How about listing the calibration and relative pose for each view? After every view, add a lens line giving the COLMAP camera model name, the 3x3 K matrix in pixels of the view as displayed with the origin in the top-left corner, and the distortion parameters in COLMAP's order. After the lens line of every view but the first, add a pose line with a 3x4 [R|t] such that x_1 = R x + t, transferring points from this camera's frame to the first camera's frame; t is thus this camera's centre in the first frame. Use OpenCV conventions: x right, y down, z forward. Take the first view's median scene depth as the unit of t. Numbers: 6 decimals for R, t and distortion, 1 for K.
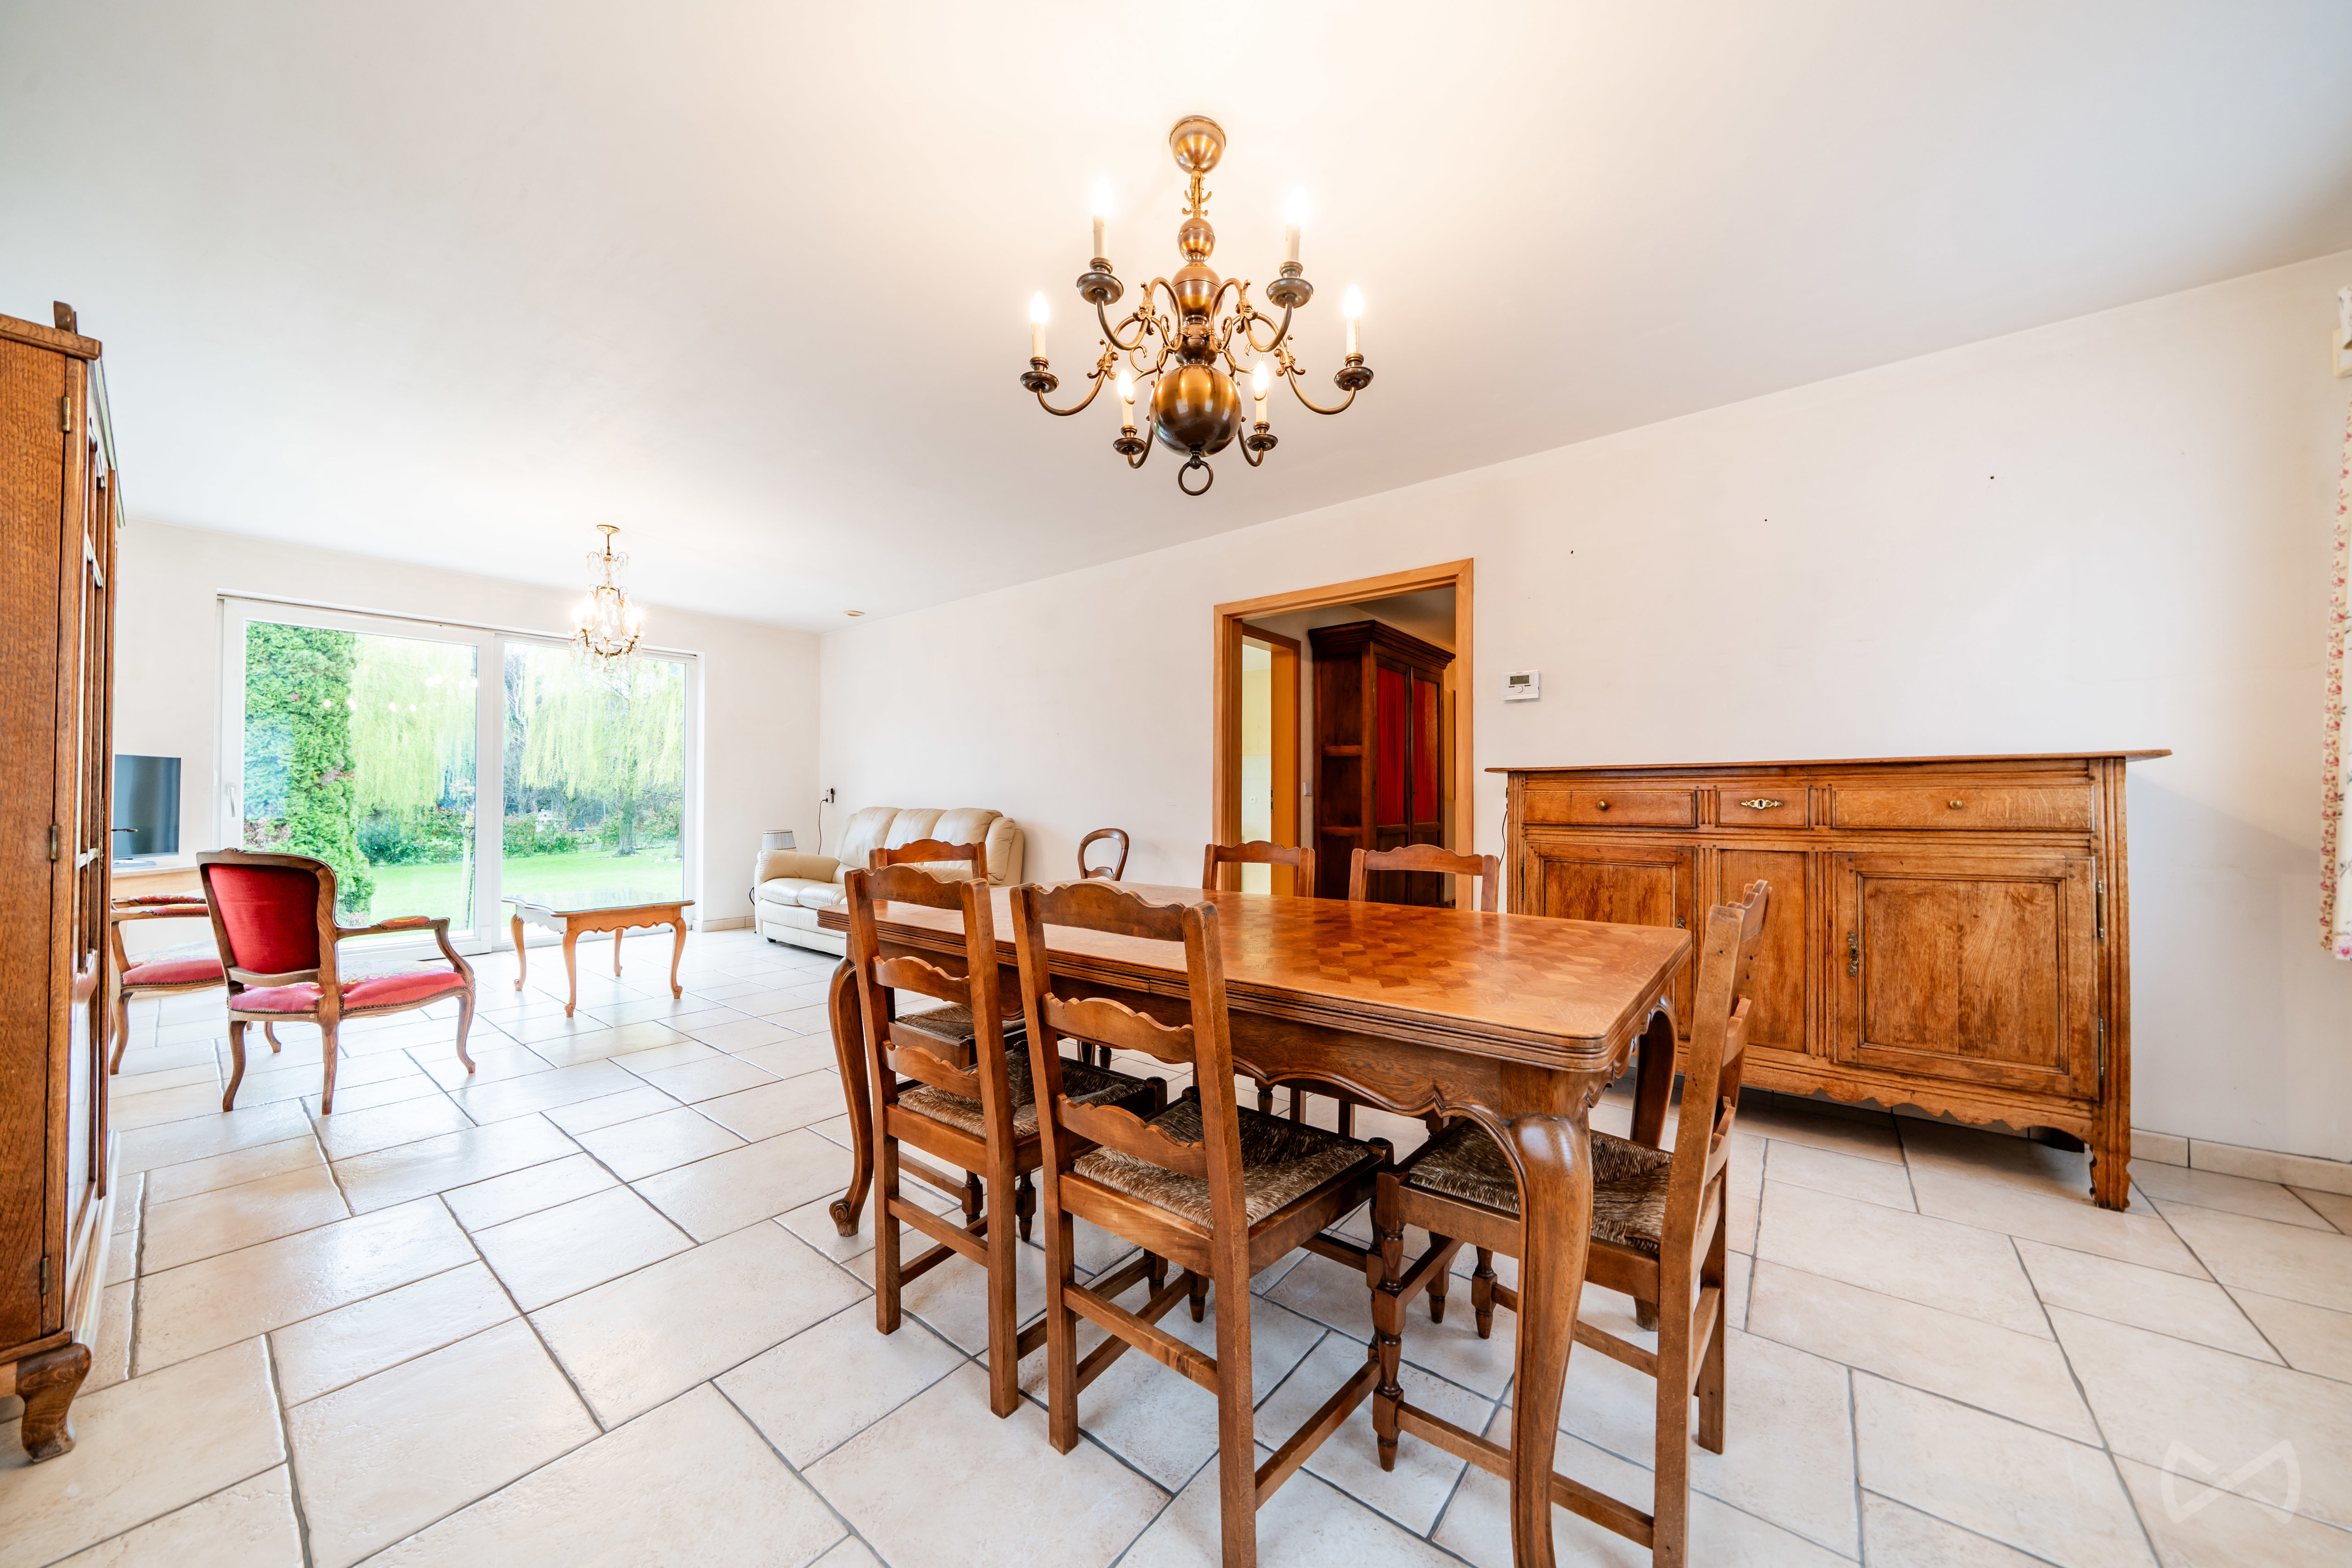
lens RADIAL K [[797.7, 0, 1192.3], [0, 797.7, 789.9], [0, 0, 1]] dist [-0.007507, 0.000054]
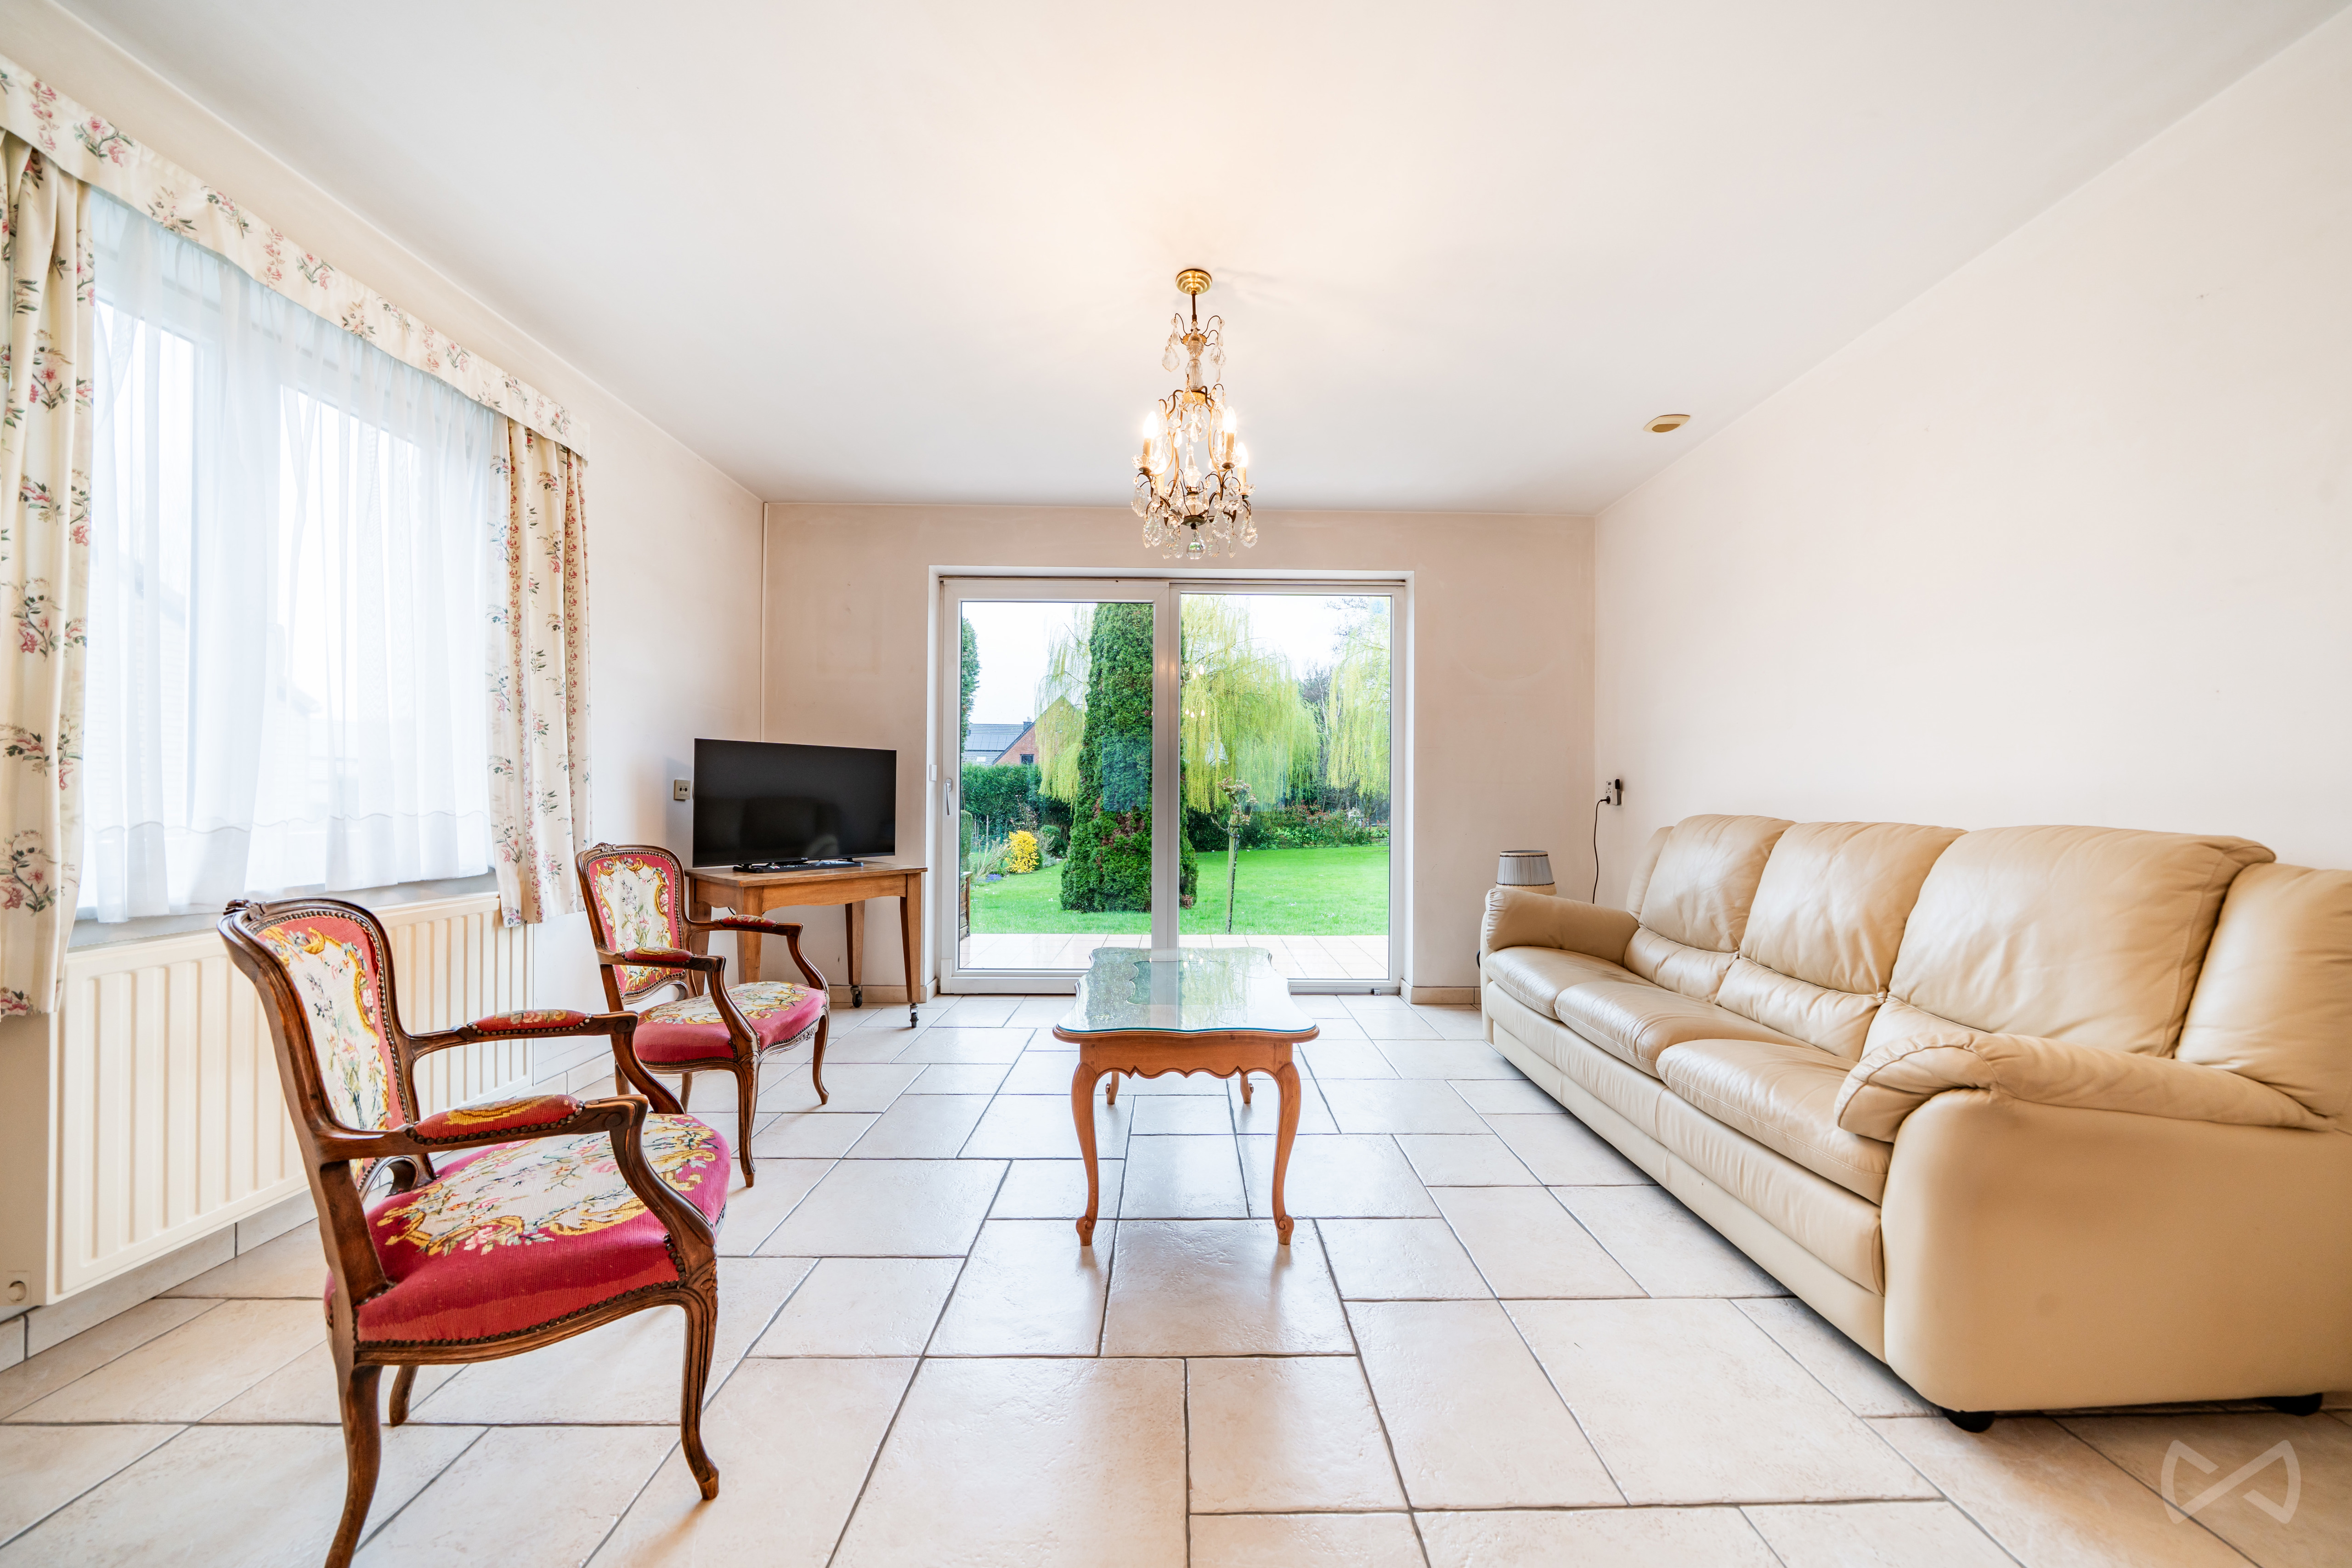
lens RADIAL K [[797.7, 0, 1190.5], [0, 797.7, 795.0], [0, 0, 1]] dist [-0.007507, 0.000054]
pose [[0.624761, -0.000104, -0.780816, -0.322201], [0.004467, 0.999984, 0.003442, 0.009171], [0.780804, -0.005638, 0.624751, 0.660287]]
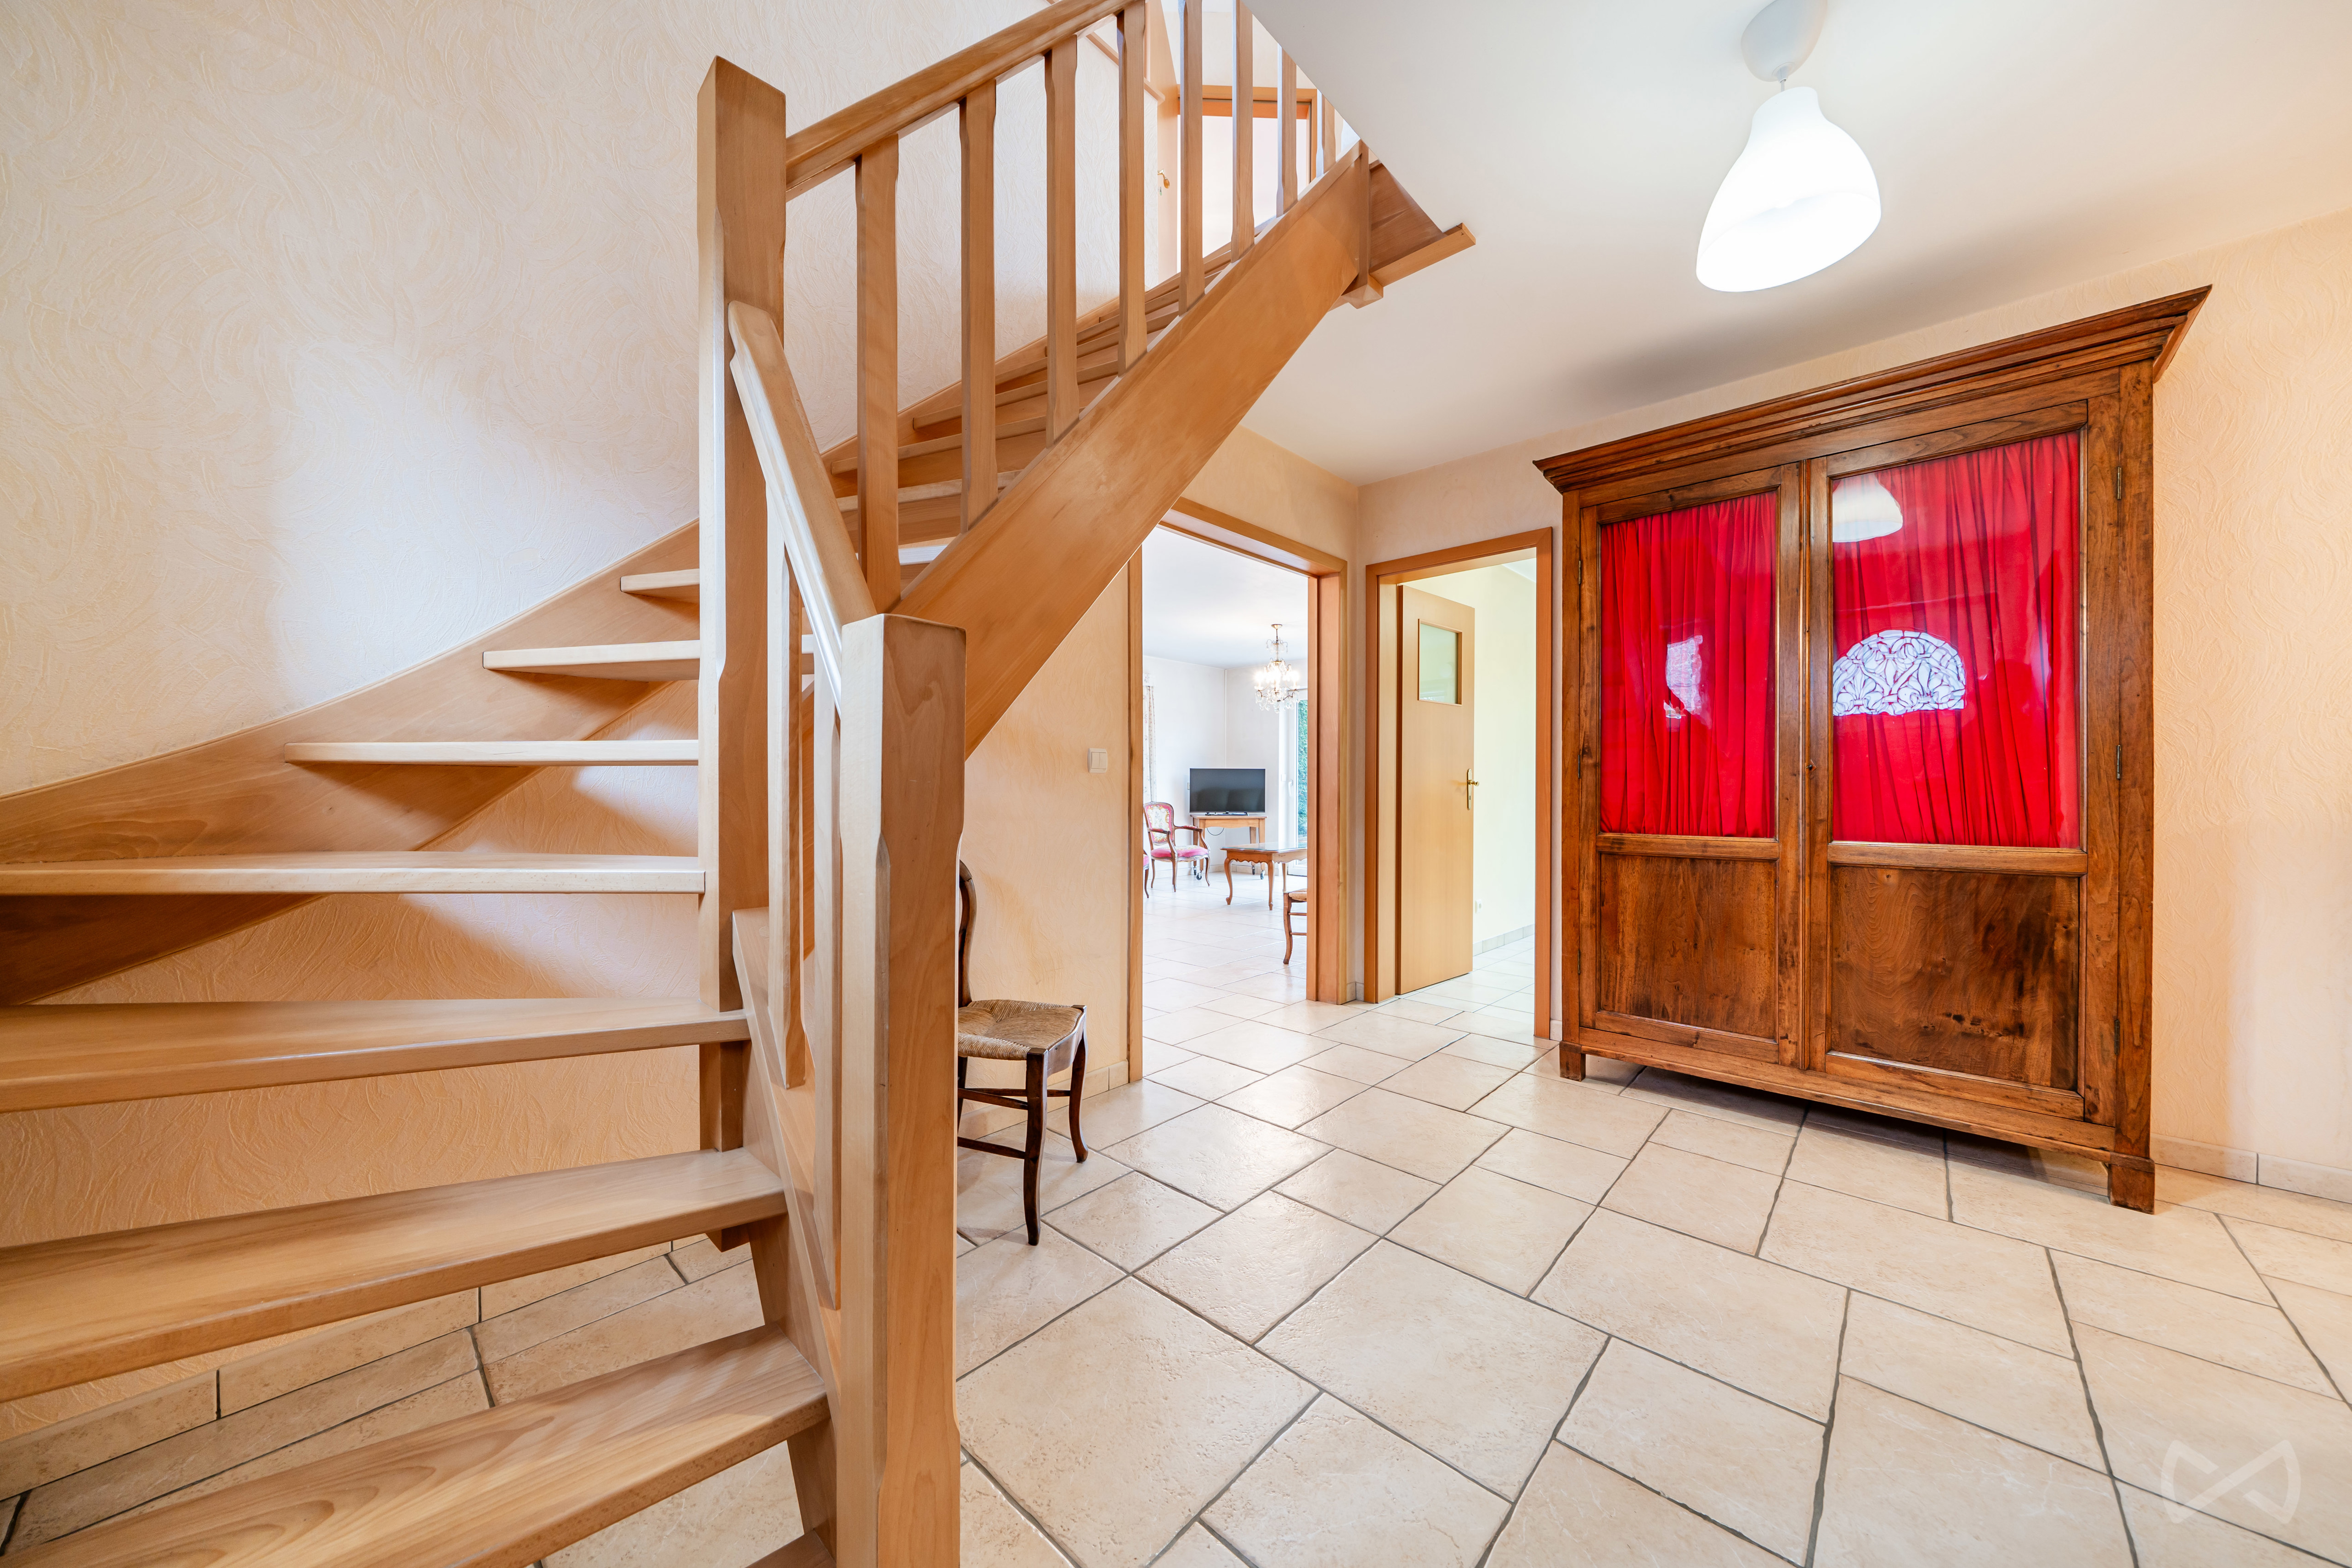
lens RADIAL K [[797.7, 0, 1212.6], [0, 797.7, 795.3], [0, 0, 1]] dist [-0.007507, 0.000054]
pose [[-0.075684, 0.006835, -0.997108, 0.950358], [0.009306, 0.999938, 0.006148, 0.017708], [0.997088, -0.008814, -0.075743, 0.985120]]
